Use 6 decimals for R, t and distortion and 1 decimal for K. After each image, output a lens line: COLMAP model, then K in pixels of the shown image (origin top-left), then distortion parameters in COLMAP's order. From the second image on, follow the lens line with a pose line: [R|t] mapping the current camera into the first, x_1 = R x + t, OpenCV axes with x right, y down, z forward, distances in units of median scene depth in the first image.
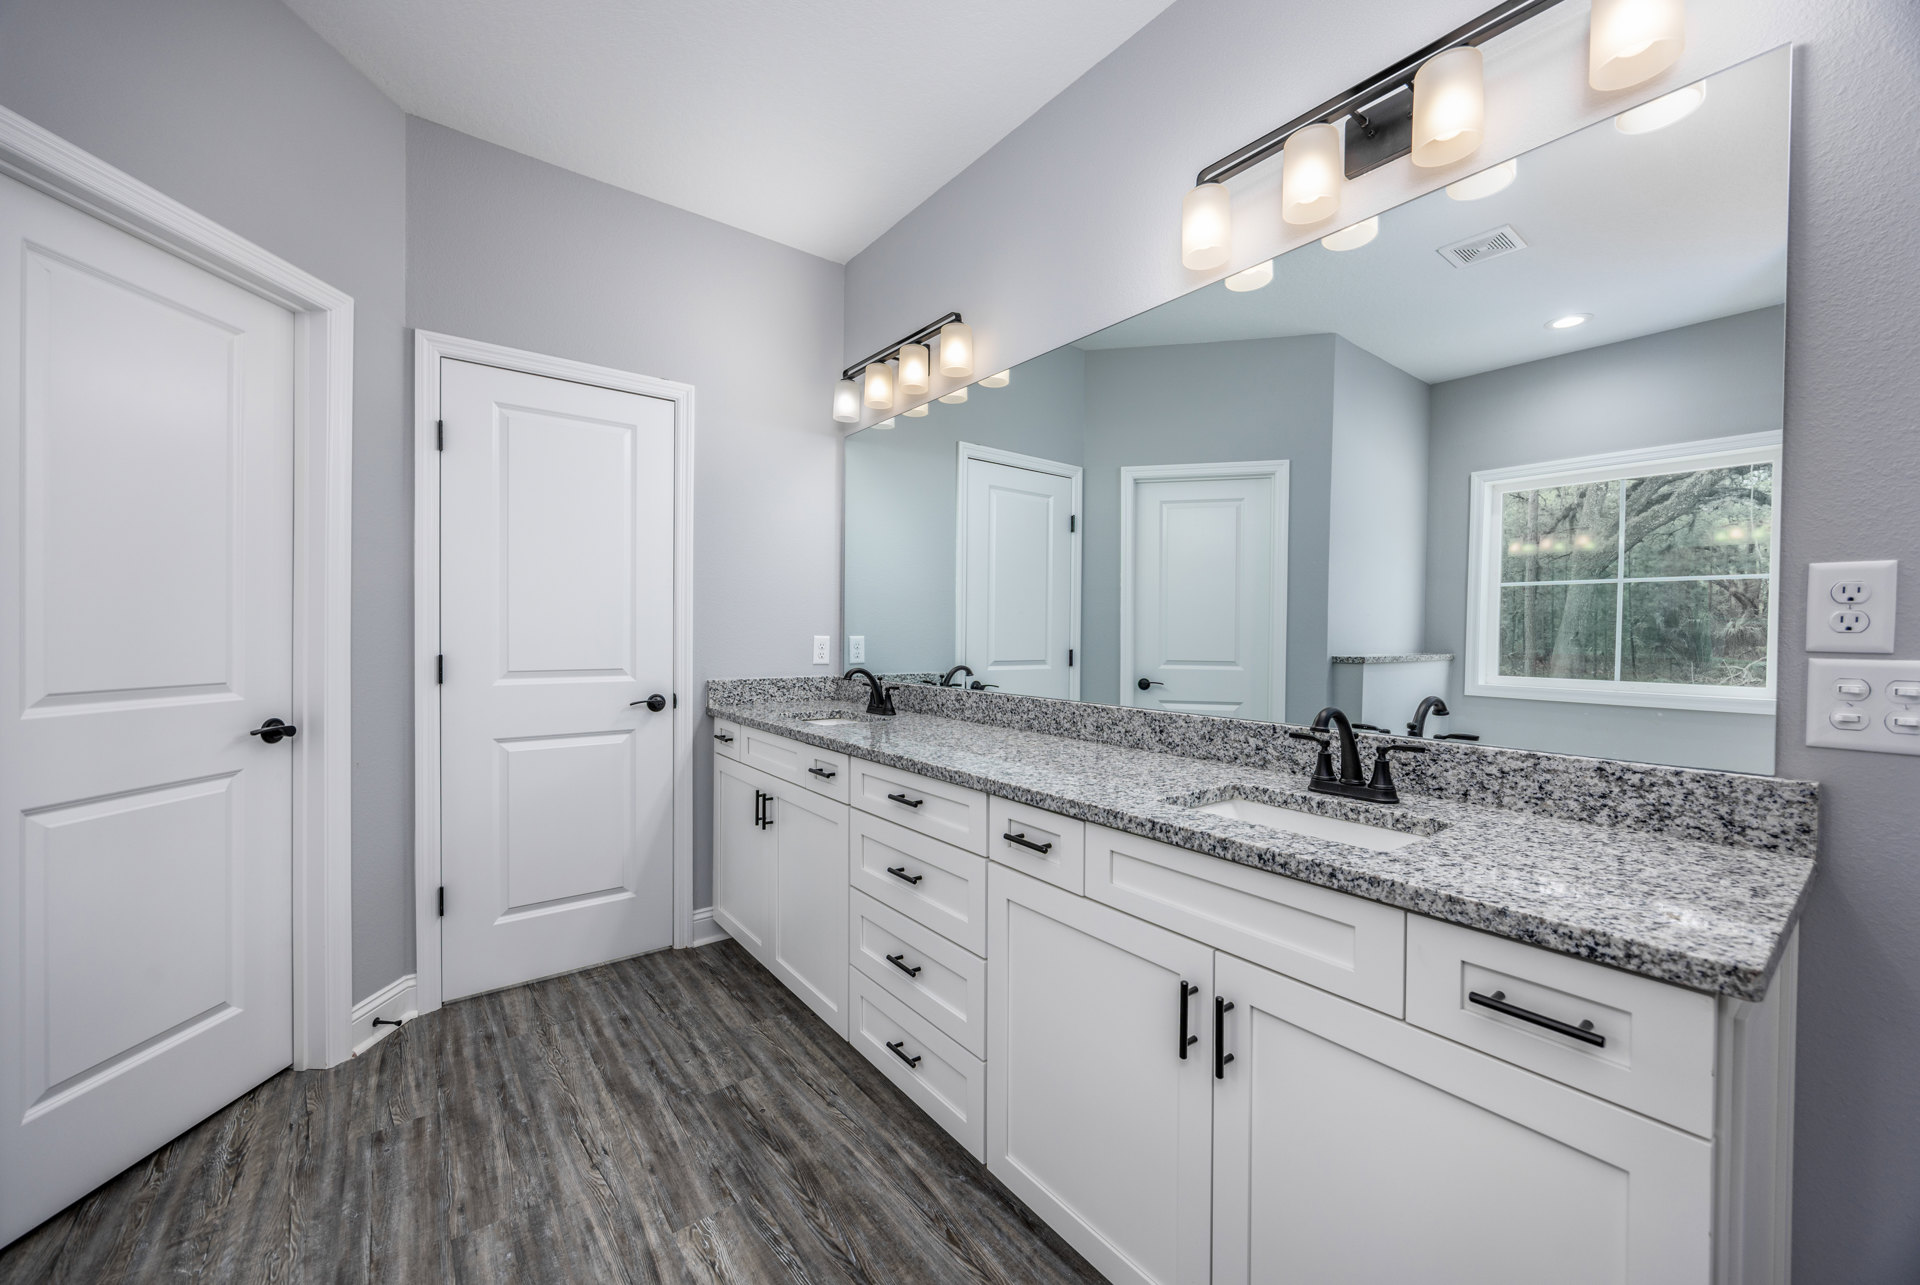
lens RADIAL K [[736.8, 0, 960.0], [0, 736.8, 642.5], [0, 0, 1]] dist [-0.002801, -0.000172]
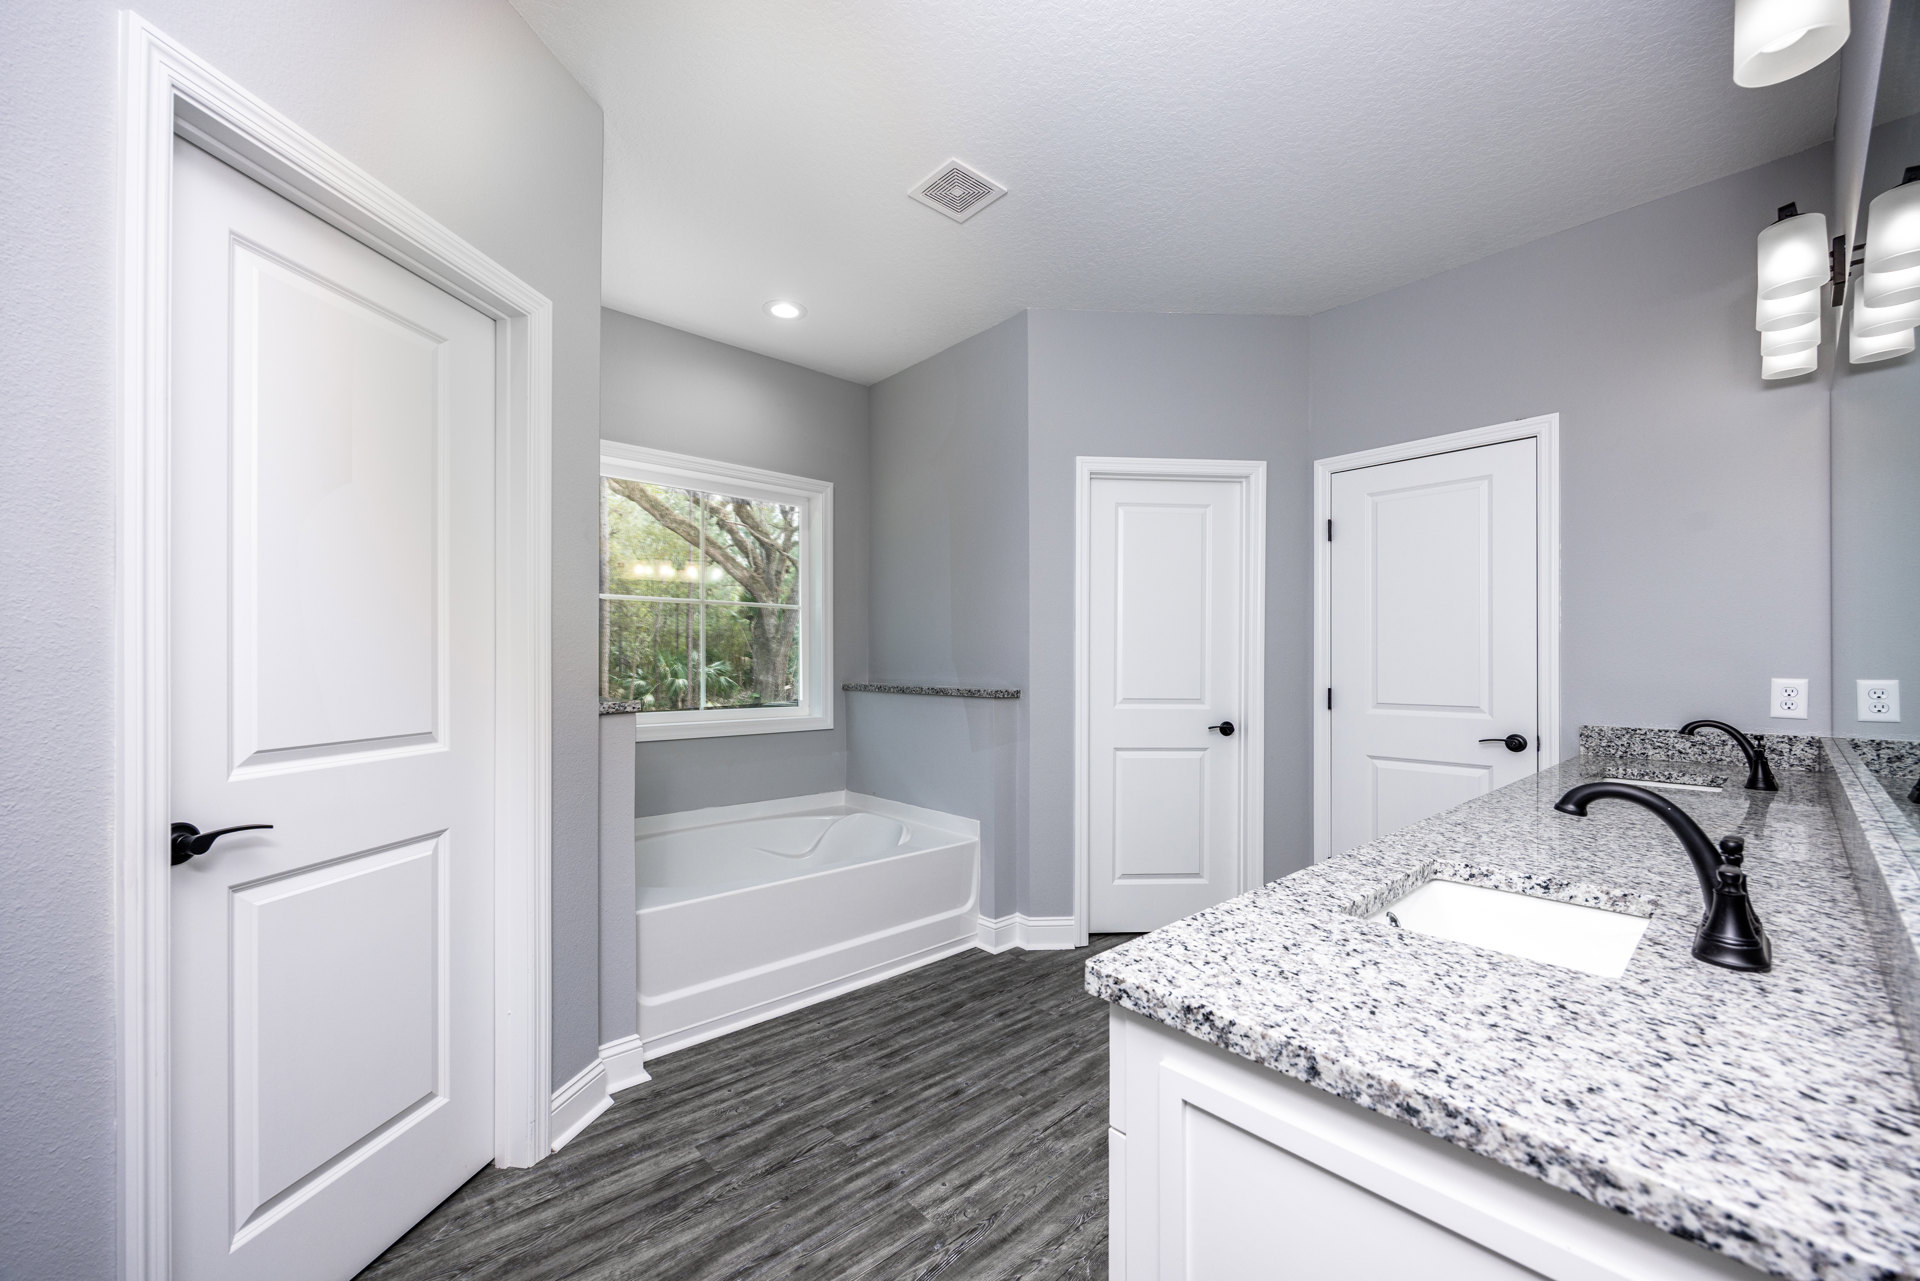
lens RADIAL K [[743.1, 0, 961.9], [0, 743.1, 664.3], [0, 0, 1]] dist [0.001624, 0.000121]
pose [[0.081460, -0.009450, -0.996632, 0.777144], [-0.016008, 0.999814, -0.010789, -0.002428], [0.996548, 0.016833, 0.081293, 0.243293]]
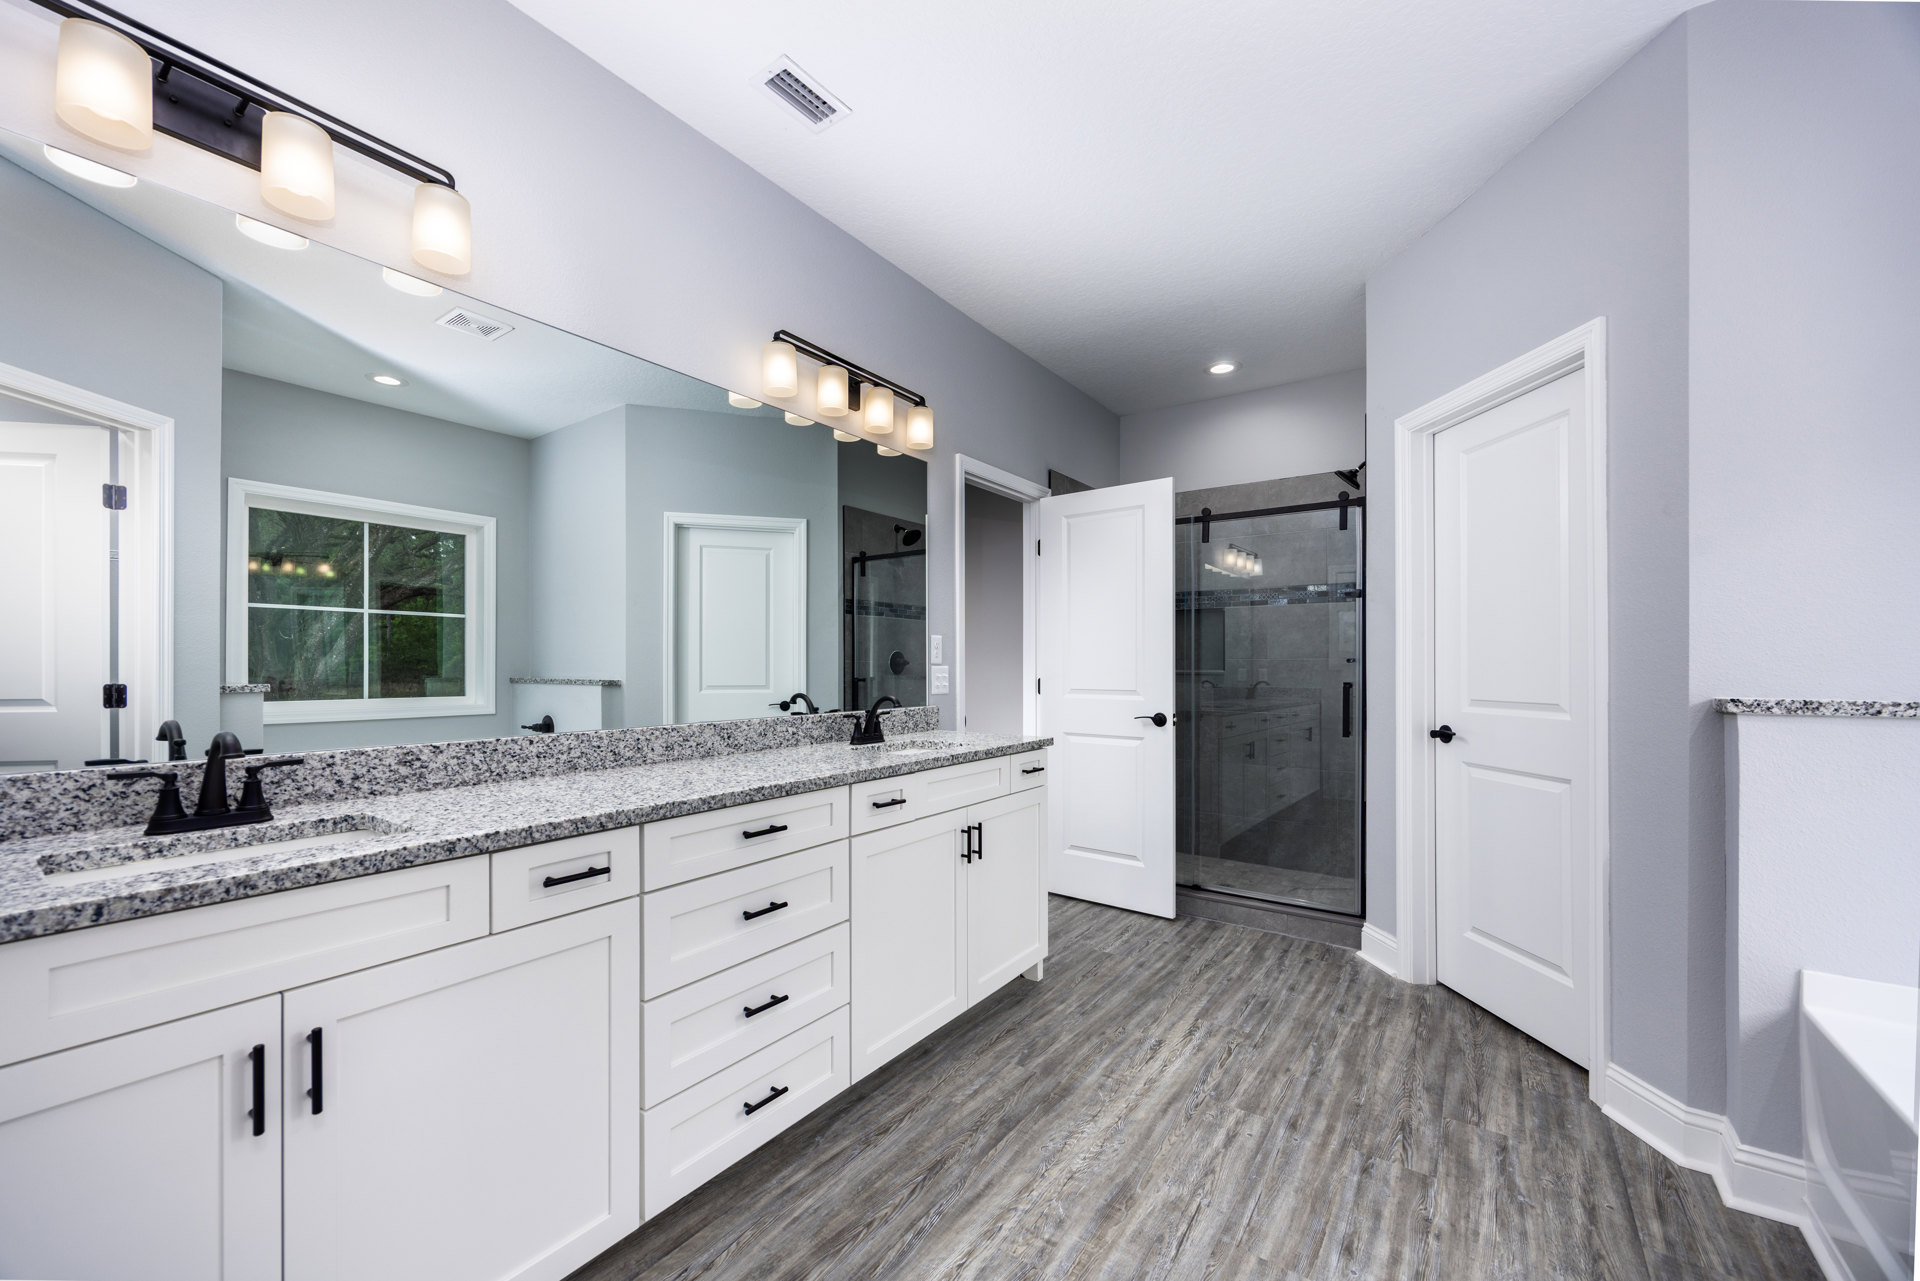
lens RADIAL K [[743.1, 0, 961.9], [0, 743.1, 664.3], [0, 0, 1]] dist [0.001624, 0.000121]
pose [[-0.297675, -0.007593, 0.954637, -0.990934], [0.010896, 0.999876, 0.011350, -0.010091], [-0.954605, 0.013781, -0.297555, 0.965708]]
